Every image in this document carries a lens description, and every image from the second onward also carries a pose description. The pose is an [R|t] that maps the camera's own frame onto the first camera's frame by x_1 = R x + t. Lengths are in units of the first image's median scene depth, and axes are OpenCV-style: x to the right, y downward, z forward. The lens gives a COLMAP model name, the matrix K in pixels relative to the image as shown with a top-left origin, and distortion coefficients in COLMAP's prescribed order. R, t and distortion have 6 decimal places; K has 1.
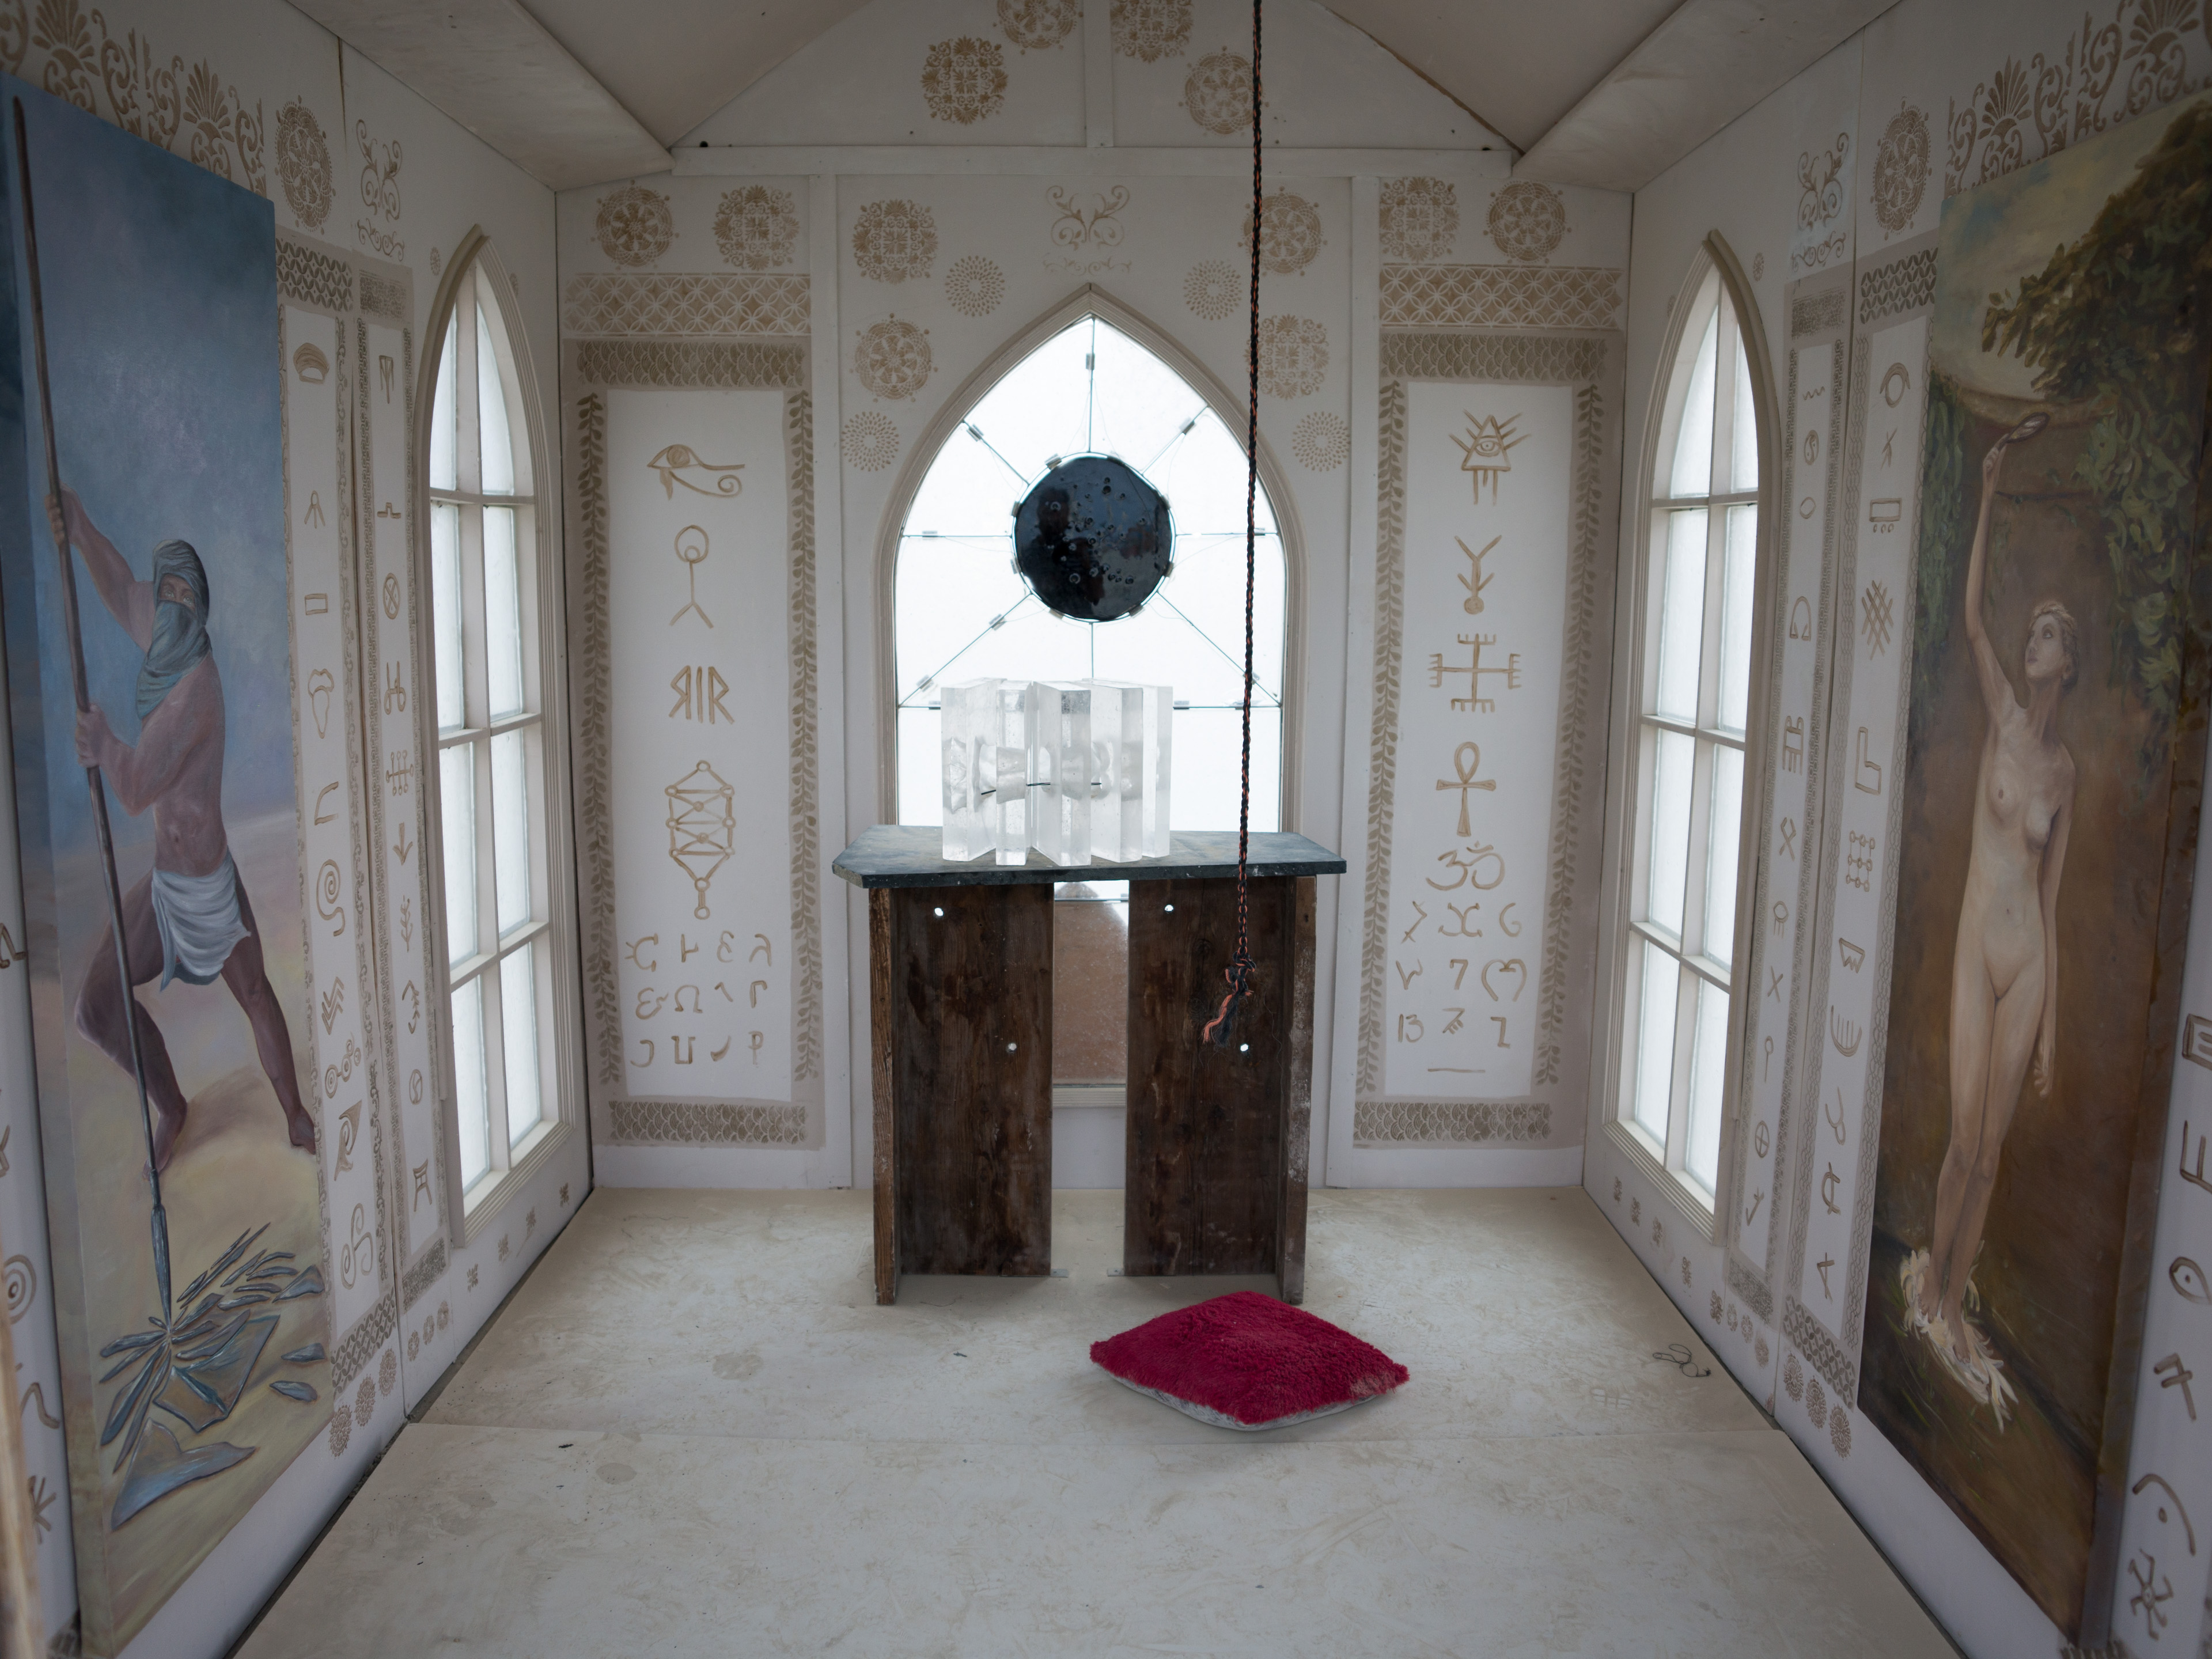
lens RADIAL K [[1753.6, 0, 1106.0], [0, 1753.6, 829.5], [0, 0, 1]] dist [-0.108908, 0.098915]
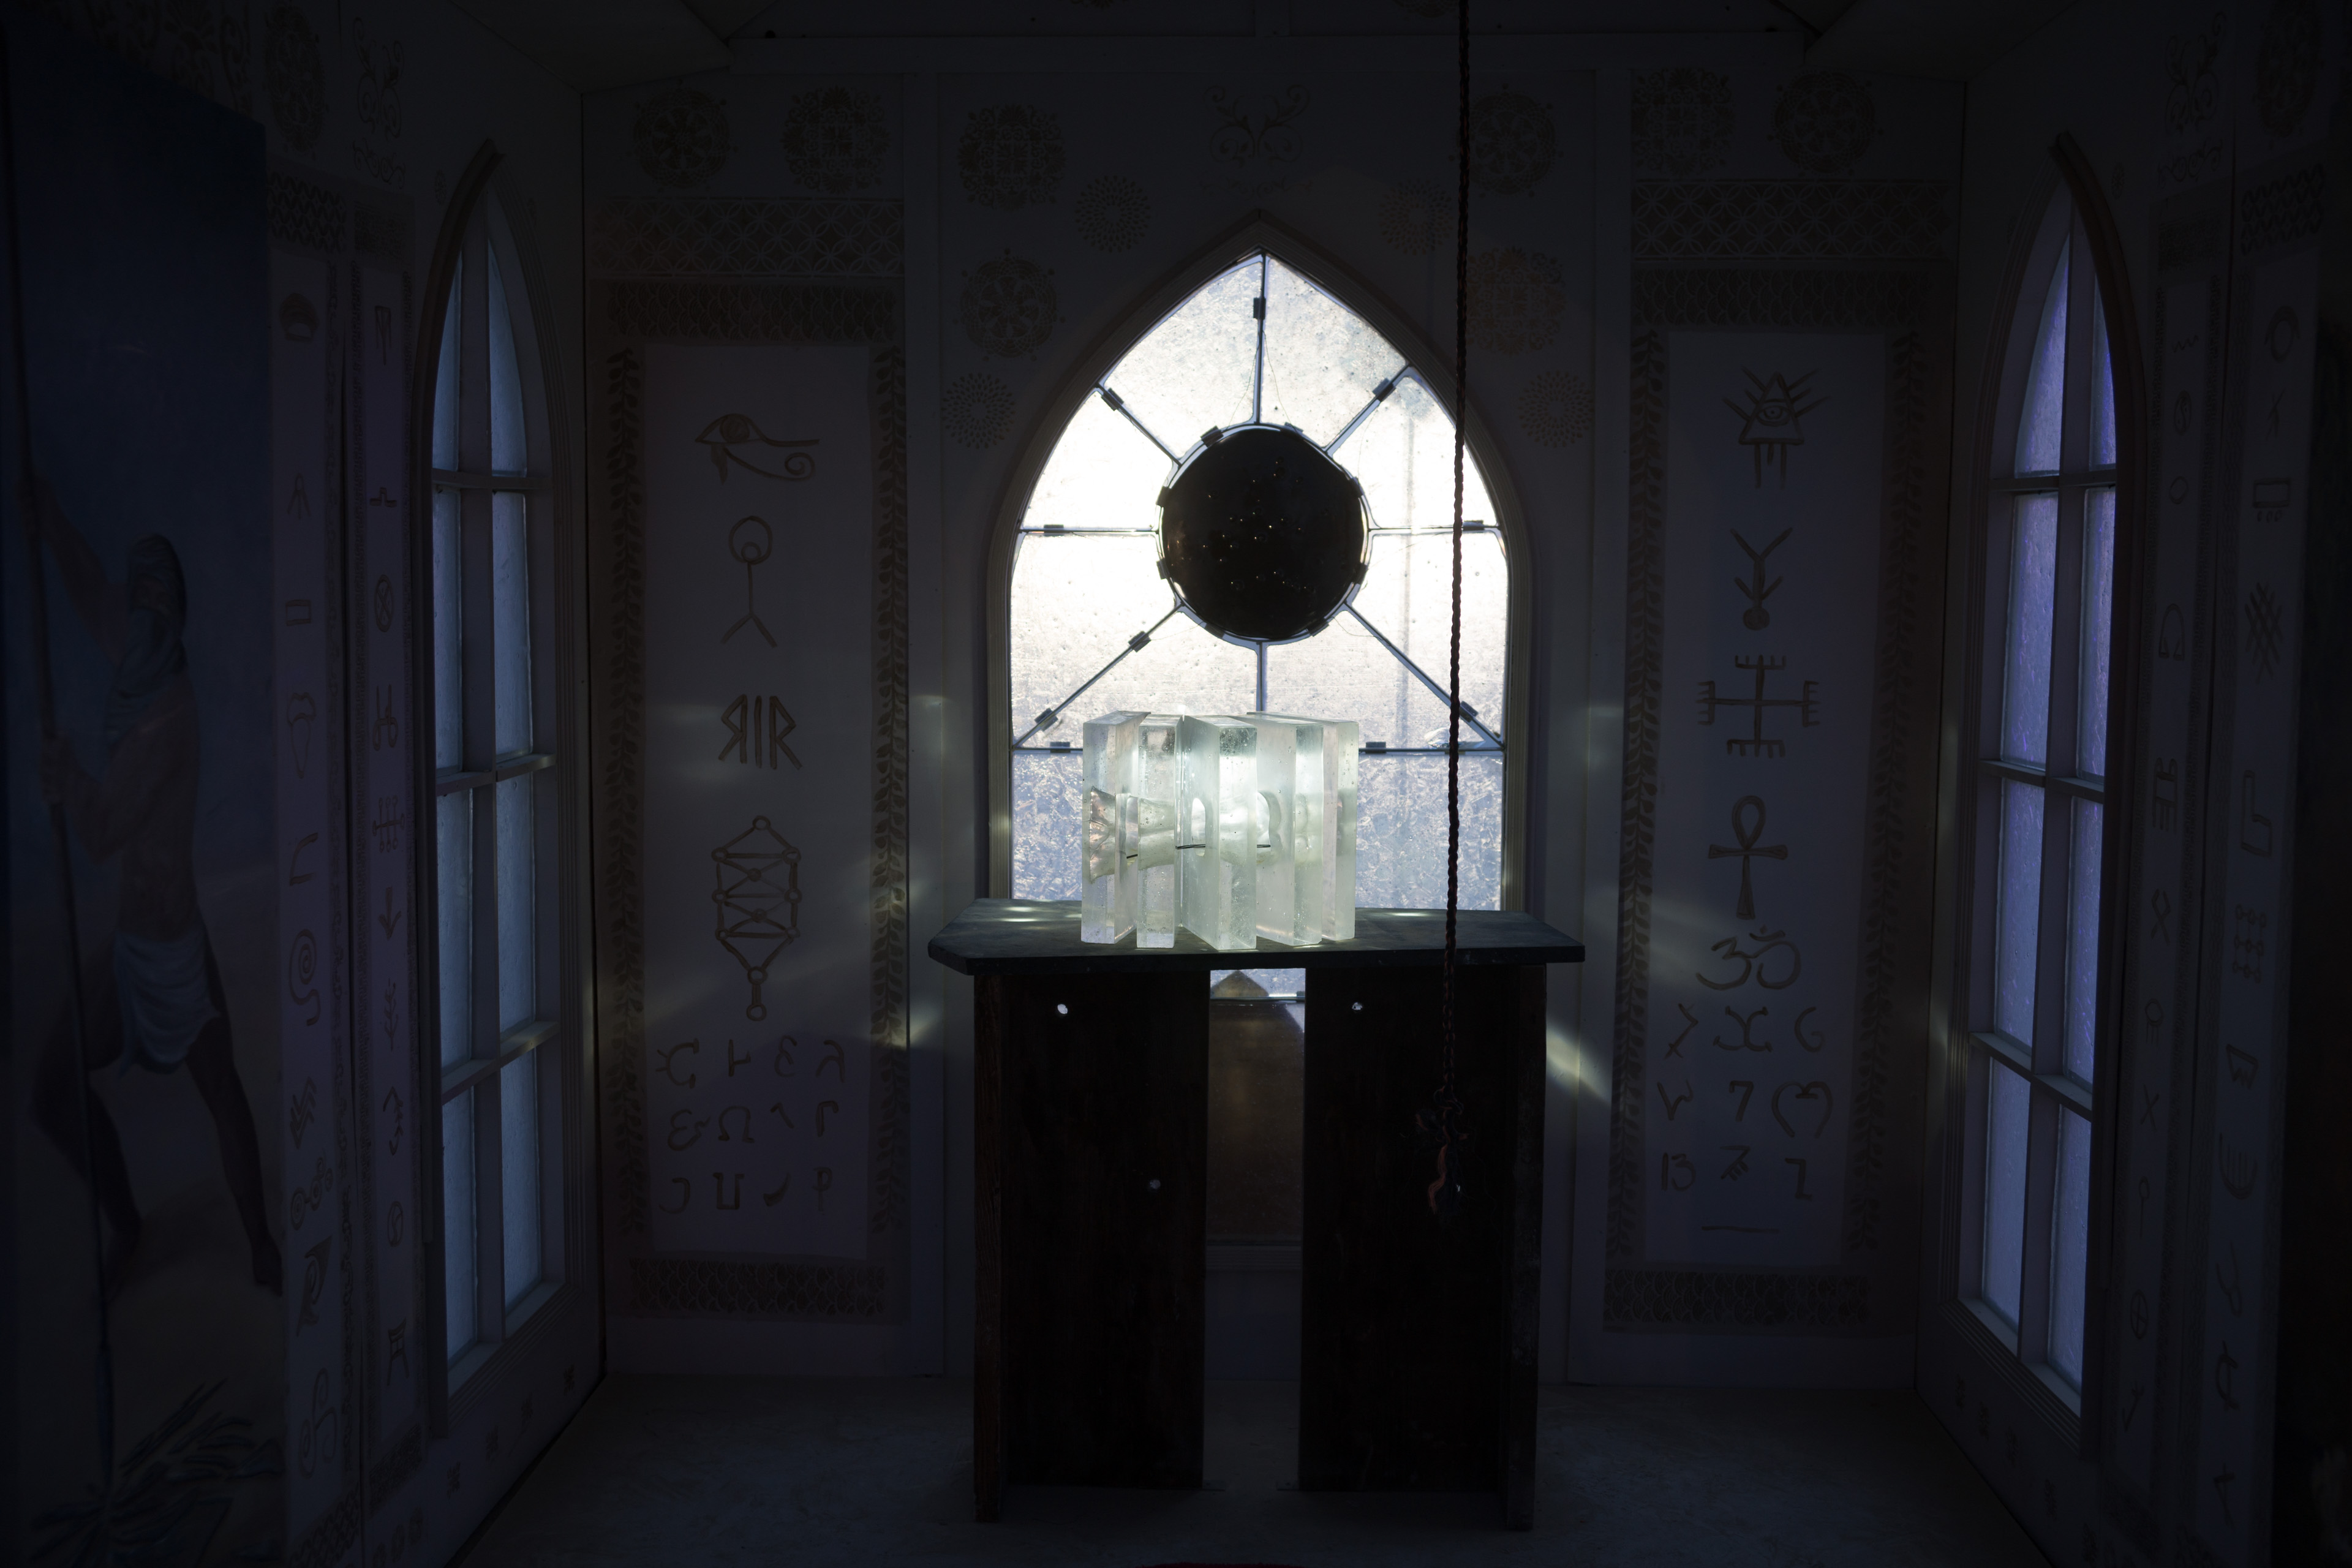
lens RADIAL K [[2436.4, 0, 1176.0], [0, 2436.4, 784.0], [0, 0, 1]] dist [-0.001162, 0.019299]
pose [[0.998958, 0.003237, -0.045520, 0.004254], [-0.005982, 0.998163, -0.060288, 0.011403], [0.045241, 0.060497, 0.997143, -0.084630]]
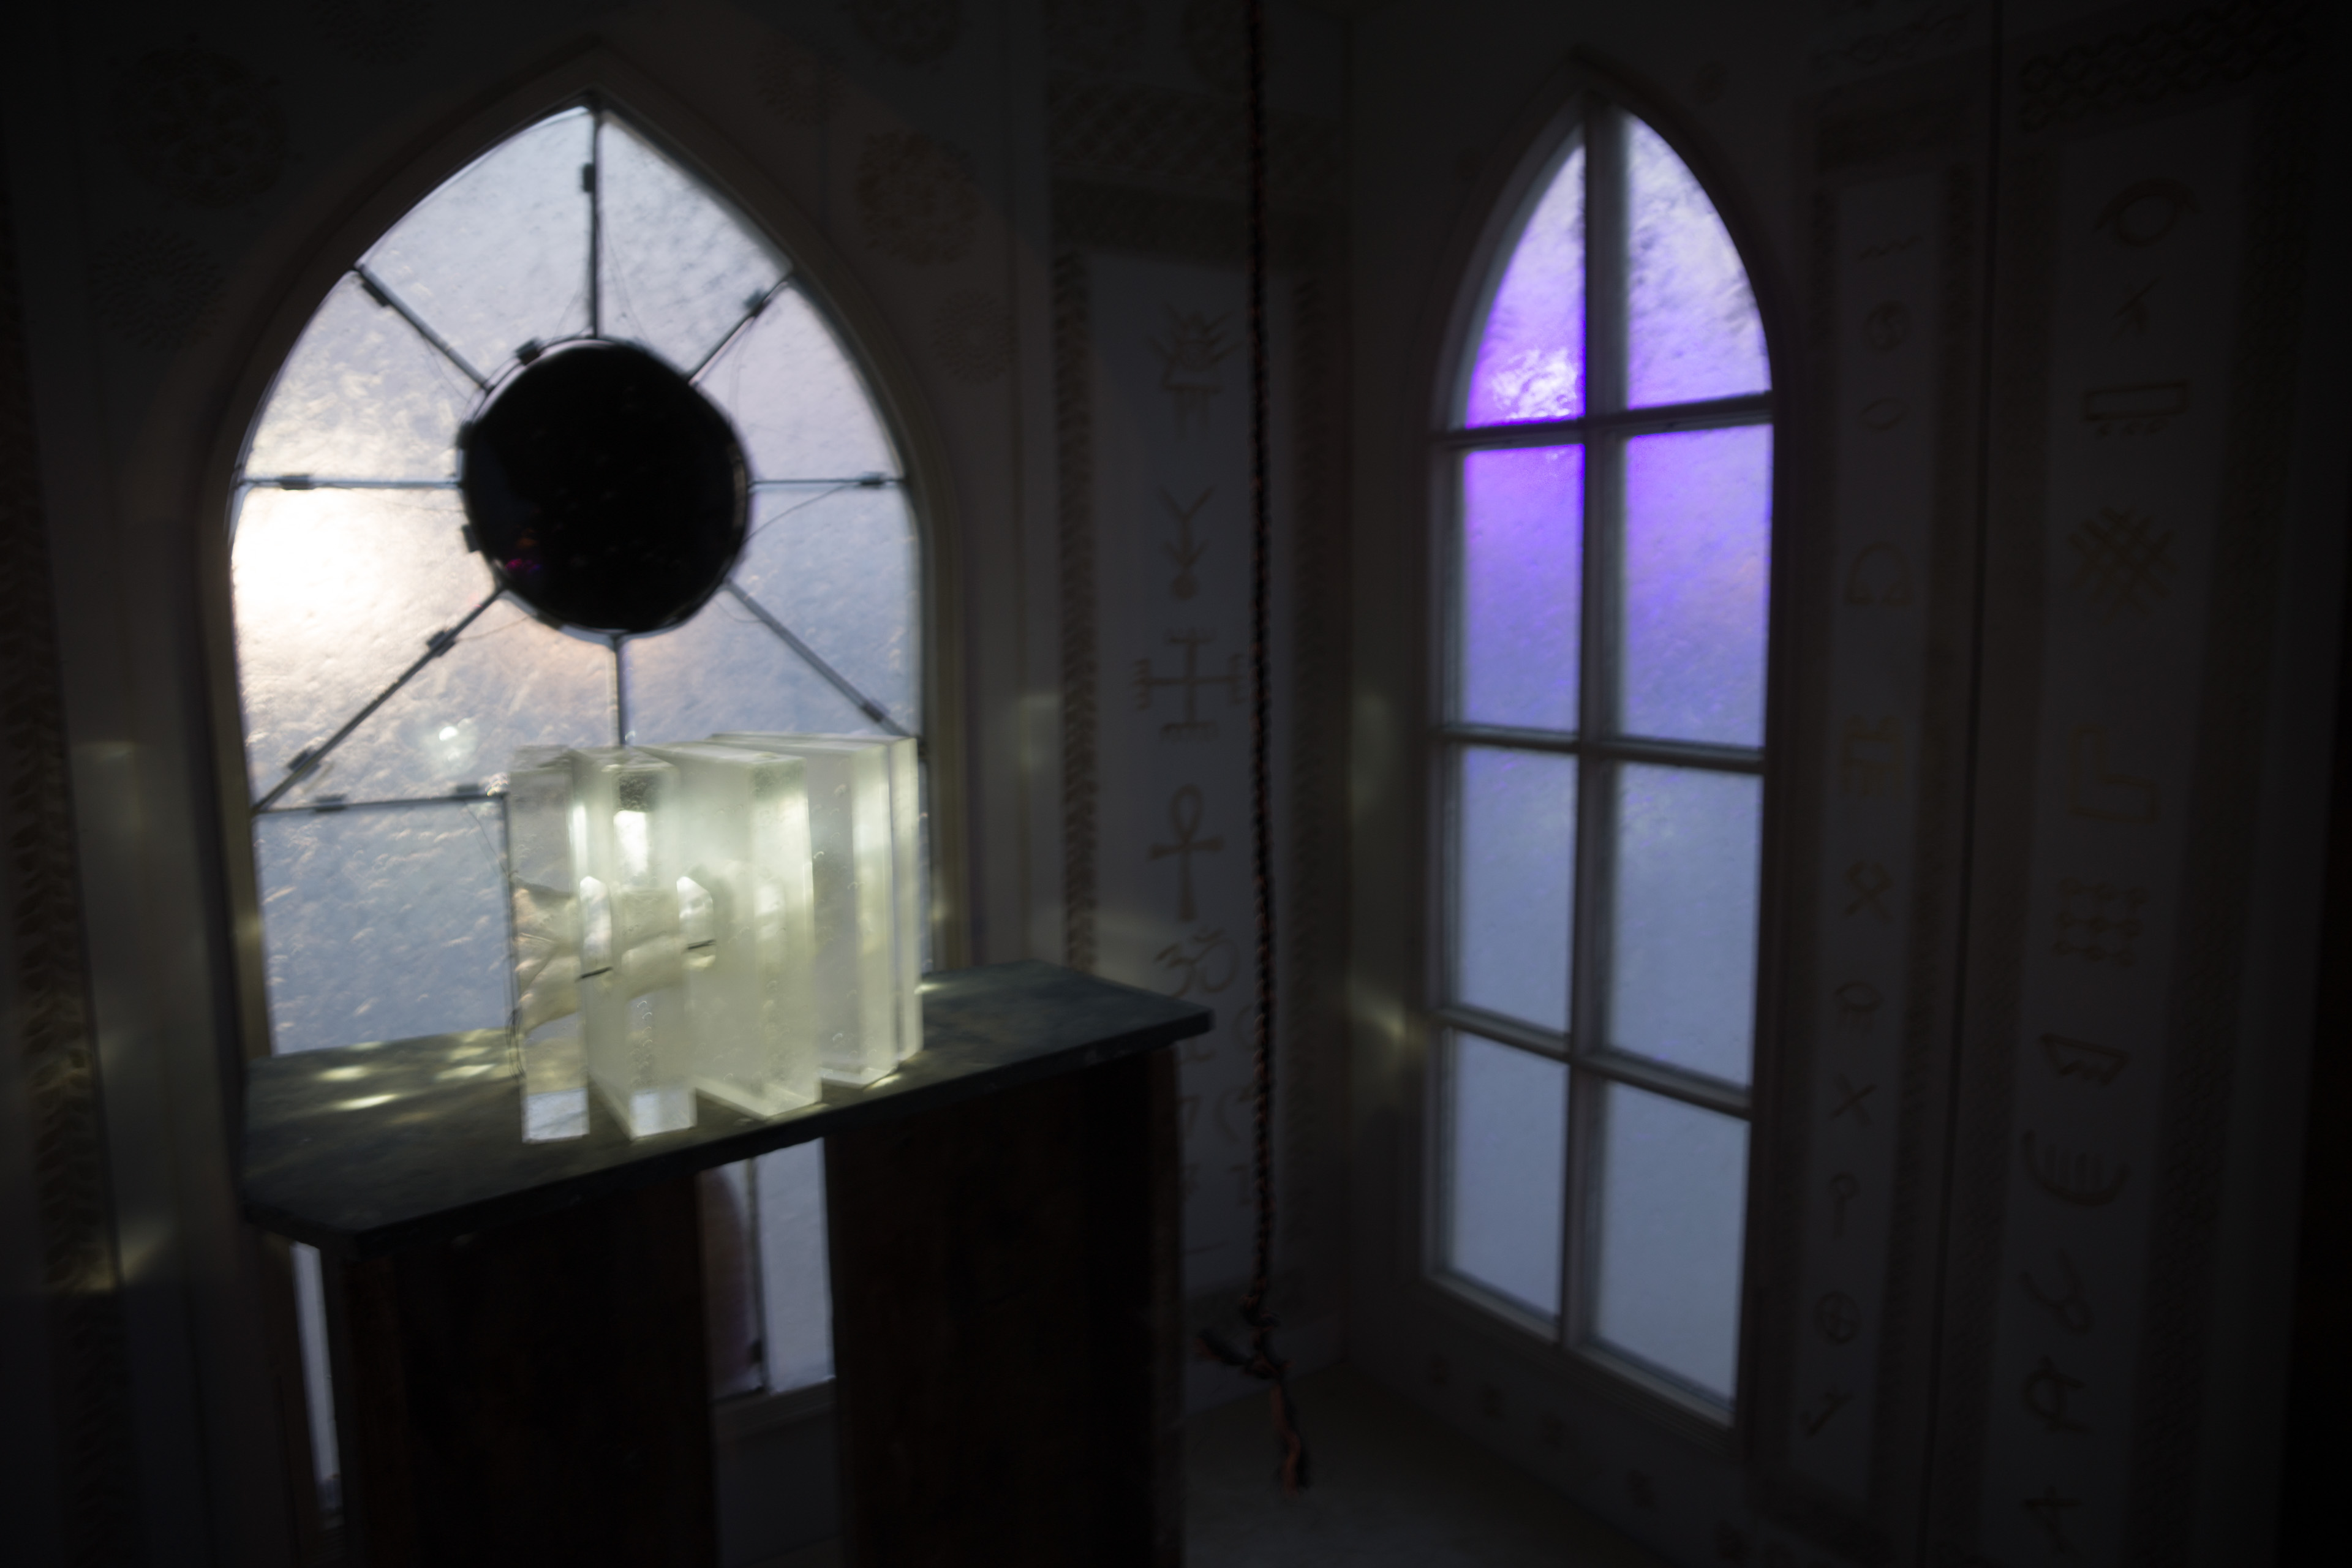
lens RADIAL K [[1614.8, 0, 1176.0], [0, 1614.8, 784.0], [0, 0, 1]] dist [-0.112253, 0.089555]
pose [[0.844359, -0.085036, 0.528986, -0.141114], [0.101839, 0.994797, -0.002637, -0.052302], [-0.526010, 0.056098, 0.848626, 0.487844]]
